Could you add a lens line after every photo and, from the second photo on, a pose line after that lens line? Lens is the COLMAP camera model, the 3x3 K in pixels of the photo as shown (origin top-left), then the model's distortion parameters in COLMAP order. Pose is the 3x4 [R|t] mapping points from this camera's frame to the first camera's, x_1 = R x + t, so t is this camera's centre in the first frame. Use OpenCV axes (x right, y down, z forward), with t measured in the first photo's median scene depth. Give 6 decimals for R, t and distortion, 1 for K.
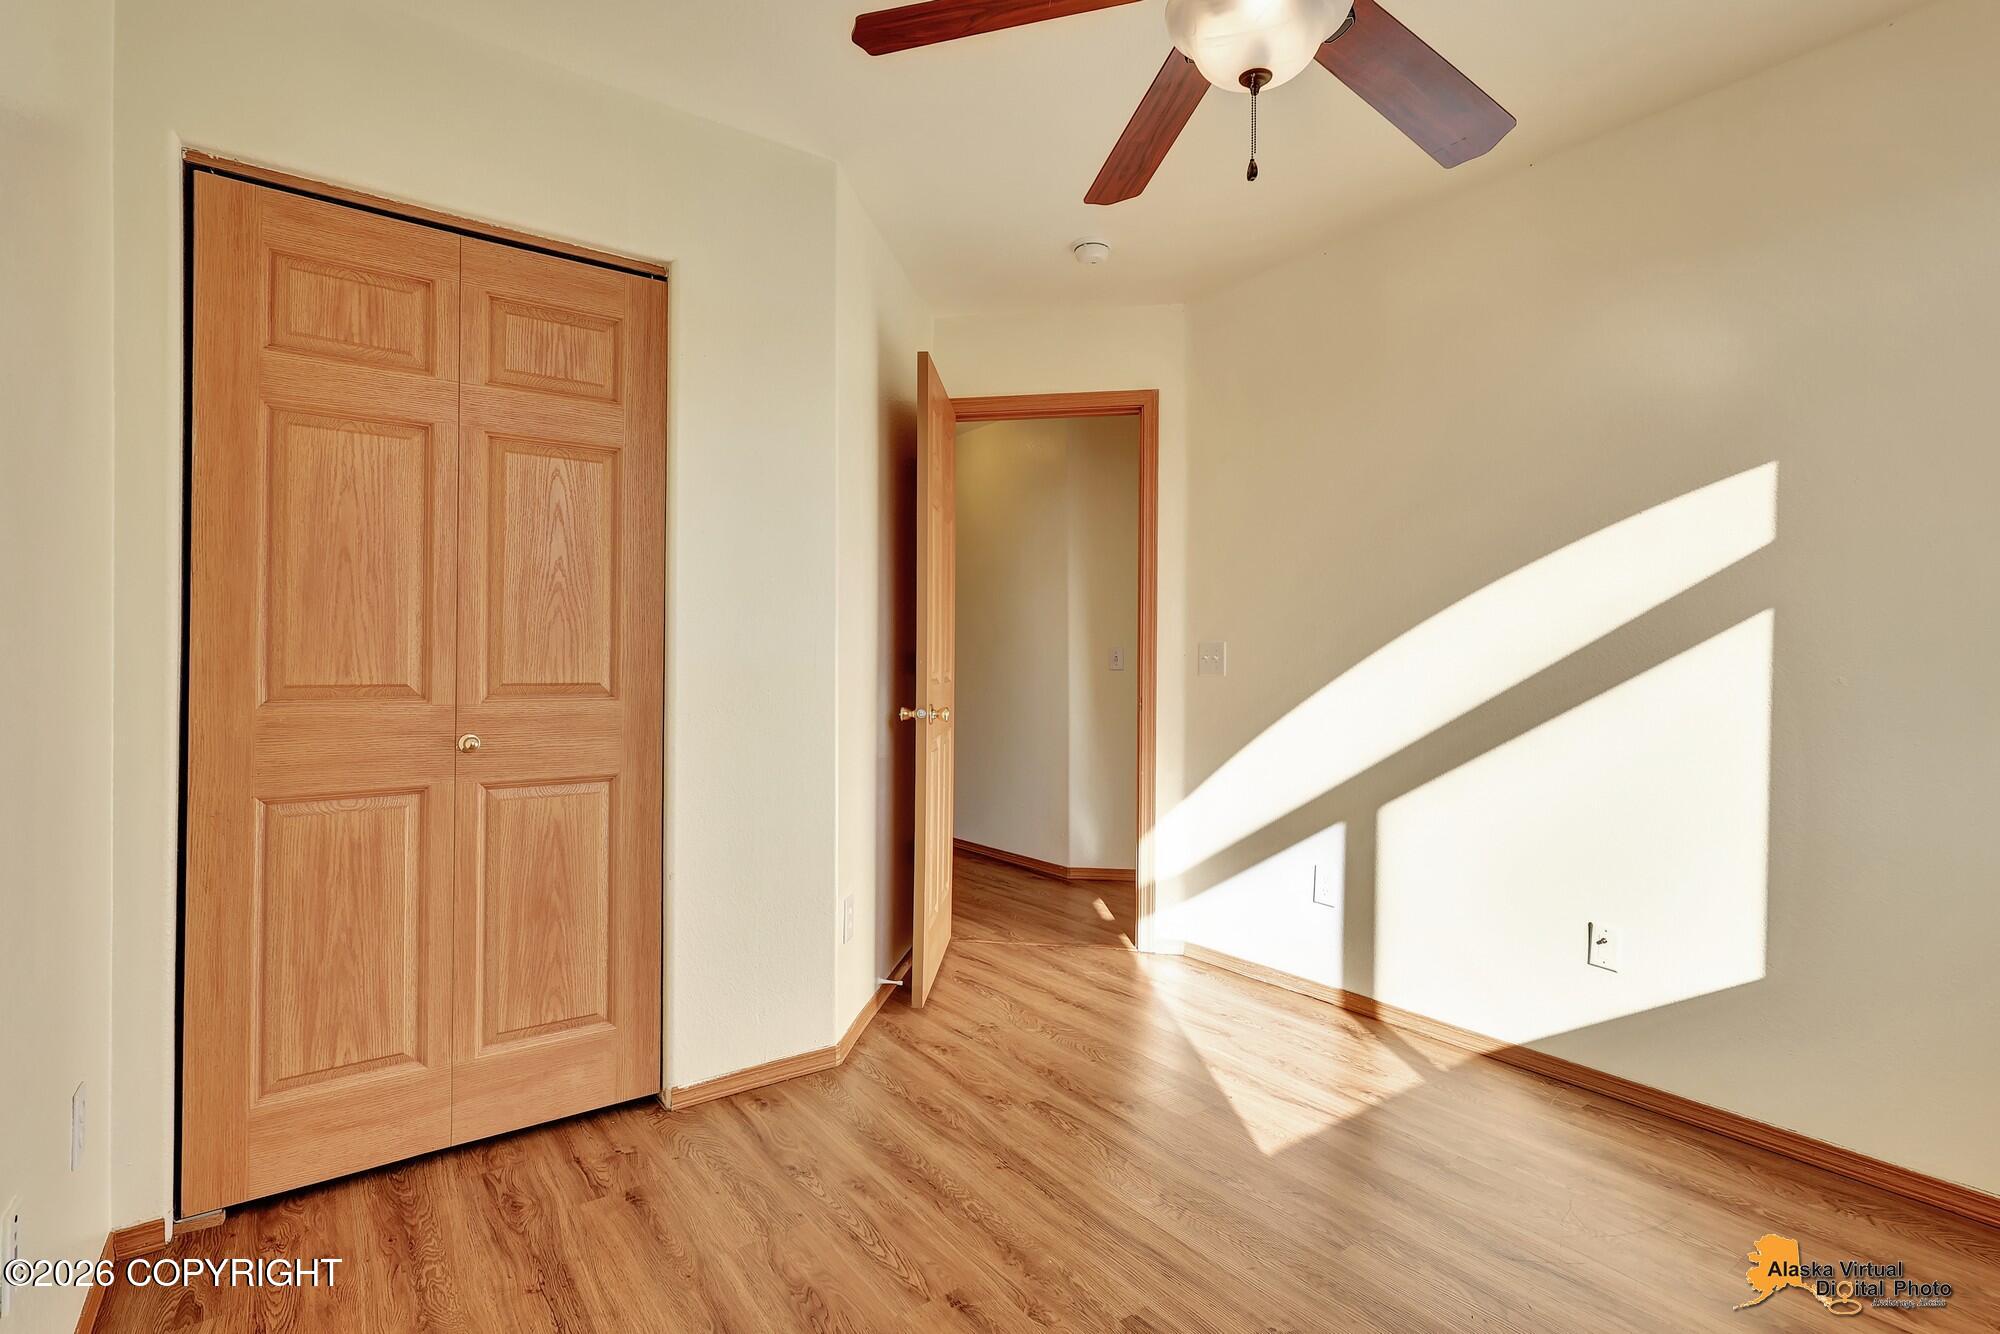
lens RADIAL K [[940.0, 0, 991.0], [0, 940.0, 658.5], [0, 0, 1]] dist [-0.001939, 0.000453]
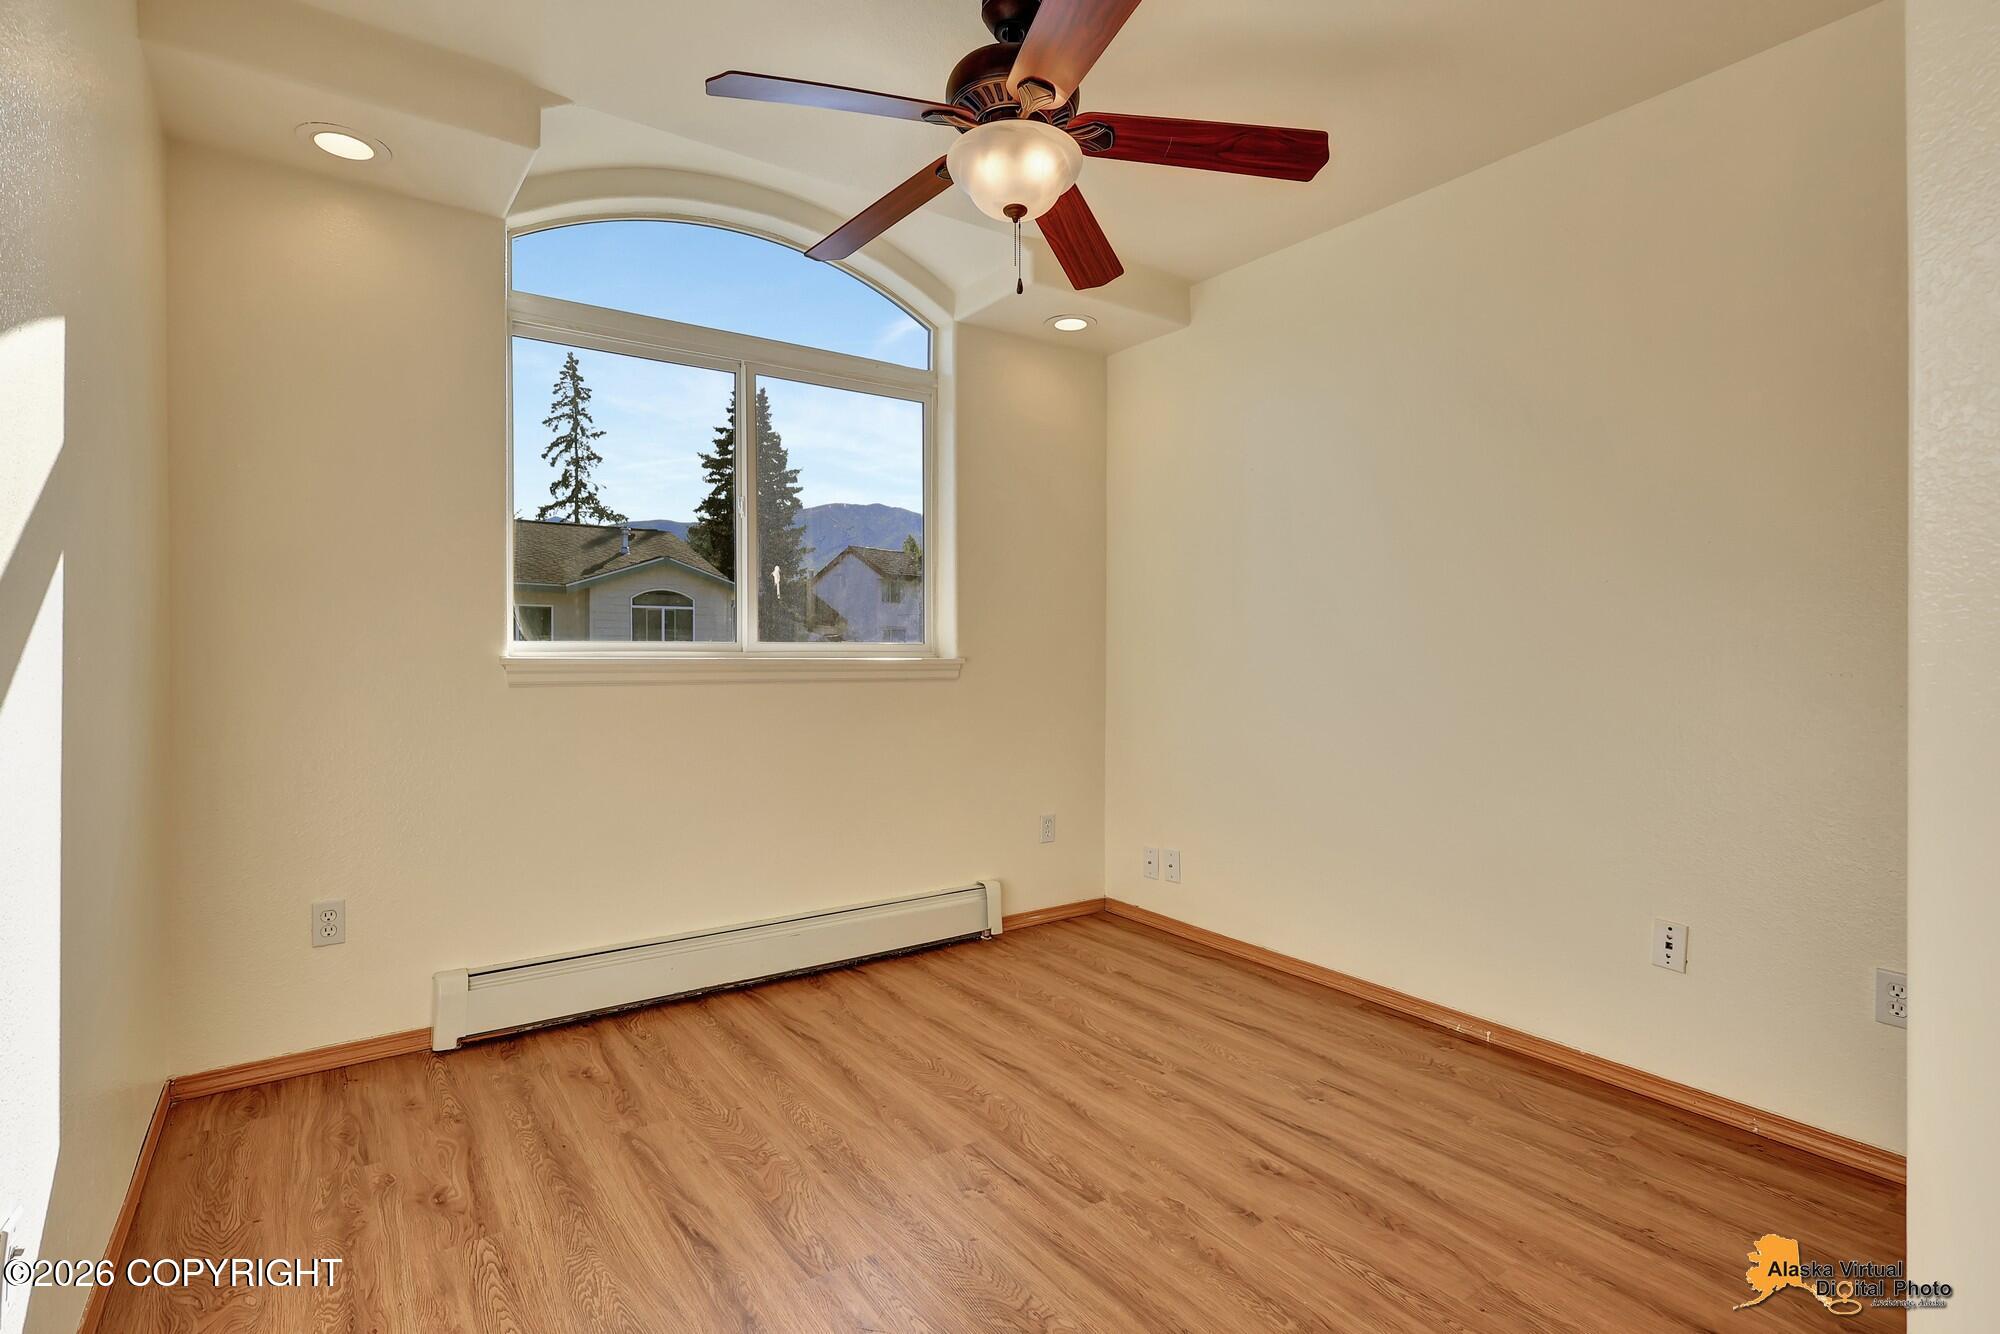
lens RADIAL K [[940.0, 0, 991.0], [0, 940.0, 658.5], [0, 0, 1]] dist [-0.001939, 0.000453]
pose [[-0.999770, -0.008371, 0.019762, 0.237625], [-0.008083, 0.999860, 0.014646, 0.002641], [-0.019882, 0.014483, -0.999697, 1.960786]]
